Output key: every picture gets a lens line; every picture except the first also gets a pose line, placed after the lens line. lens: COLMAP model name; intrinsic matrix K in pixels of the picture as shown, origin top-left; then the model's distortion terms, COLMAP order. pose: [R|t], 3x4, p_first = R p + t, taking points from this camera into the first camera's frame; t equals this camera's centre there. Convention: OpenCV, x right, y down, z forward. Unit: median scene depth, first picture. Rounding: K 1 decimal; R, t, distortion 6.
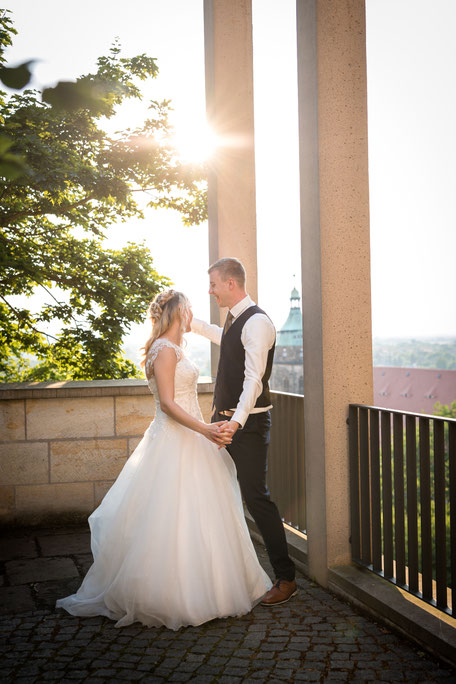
lens RADIAL K [[694.6, 0, 228.0], [0, 694.6, 342.0], [0, 0, 1]] dist [0.014807, 0.010867]
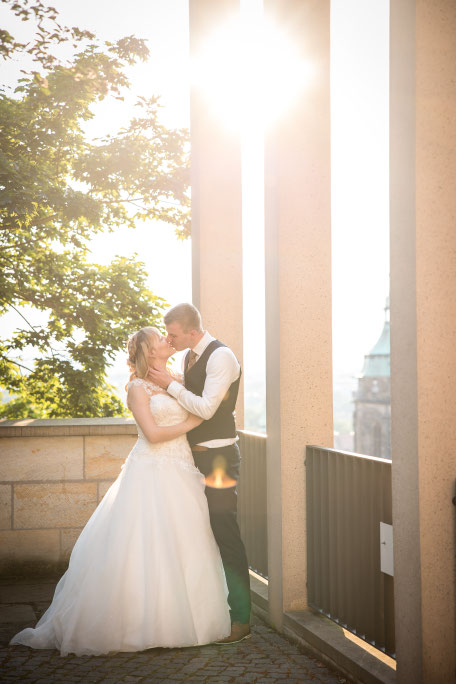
lens RADIAL K [[1062.5, 0, 228.6], [0, 1062.5, 360.6], [0, 0, 1]] dist [0.163010, 0.046116]
pose [[0.996595, 0.011238, -0.081687, 0.105761], [-0.011741, 0.999915, -0.005676, -0.011698], [0.081616, 0.006616, 0.996642, -0.293494]]
